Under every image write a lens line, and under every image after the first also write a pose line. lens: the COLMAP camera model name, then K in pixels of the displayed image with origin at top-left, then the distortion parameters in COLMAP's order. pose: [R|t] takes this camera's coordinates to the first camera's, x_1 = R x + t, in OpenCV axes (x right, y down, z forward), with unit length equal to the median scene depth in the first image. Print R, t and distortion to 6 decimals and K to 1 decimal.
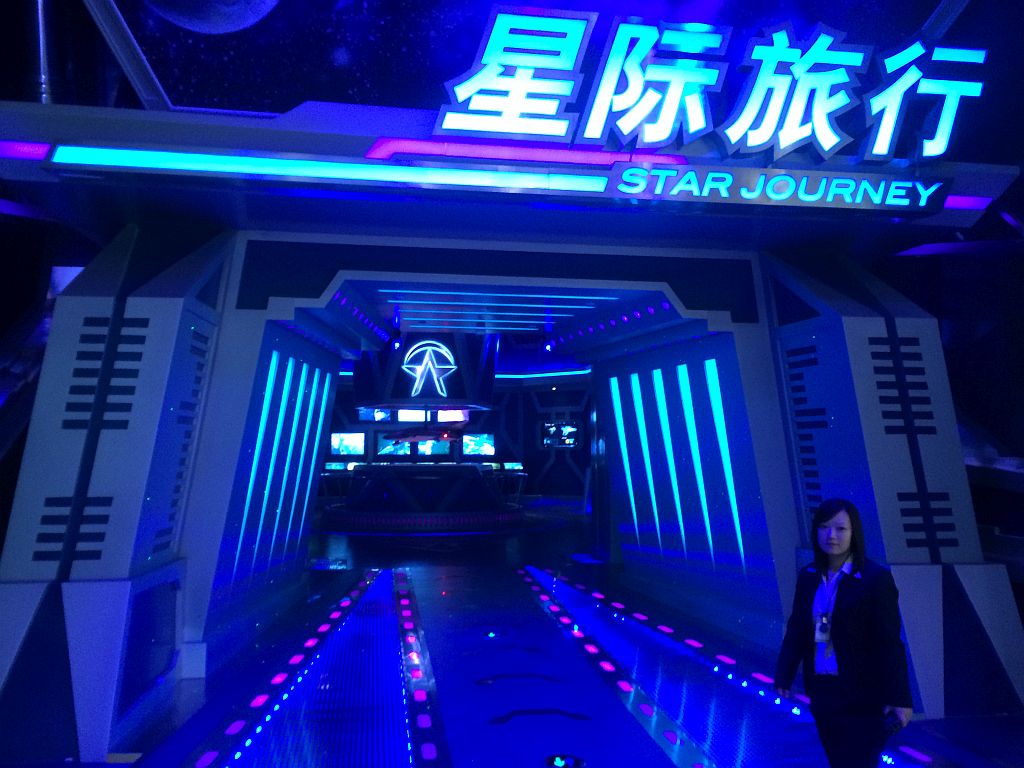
lens RADIAL K [[870.5, 0, 512.0], [0, 870.5, 384.0], [0, 0, 1]] dist [0.007054, 0.005157]
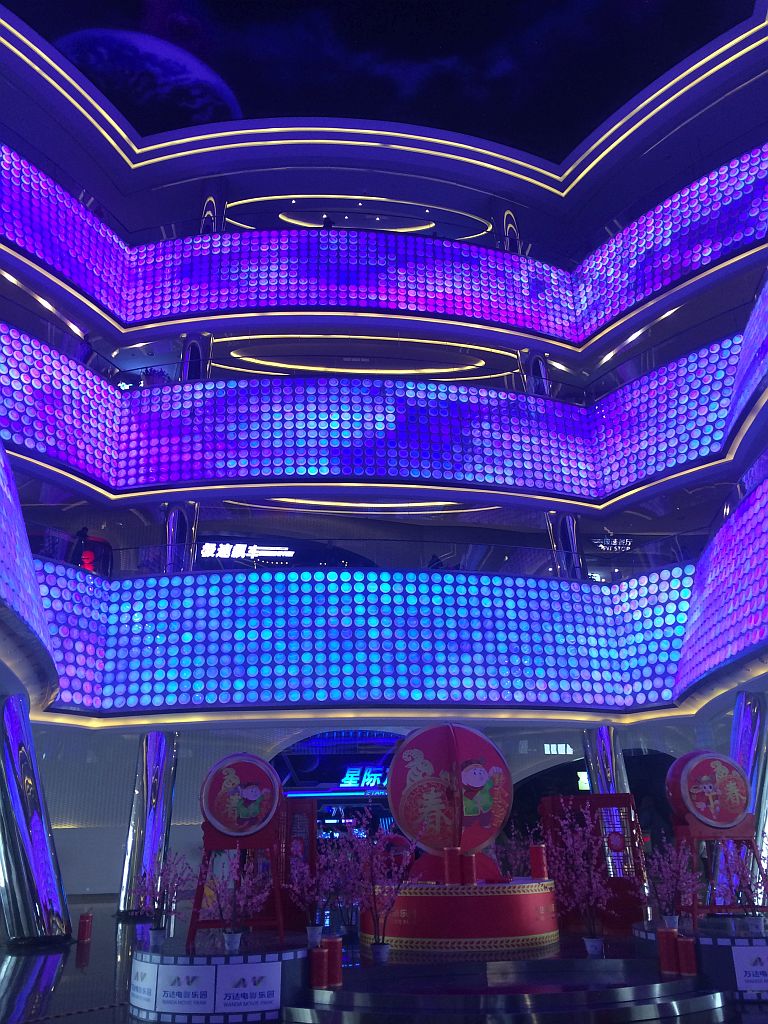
lens RADIAL K [[870.5, 0, 384.0], [0, 870.5, 512.0], [0, 0, 1]] dist [0.007054, 0.005157]
pose [[0.998541, -0.041276, -0.034813, 0.133194], [0.030185, 0.961270, -0.273952, -0.108938], [0.044773, 0.272501, 0.961113, -1.375991]]
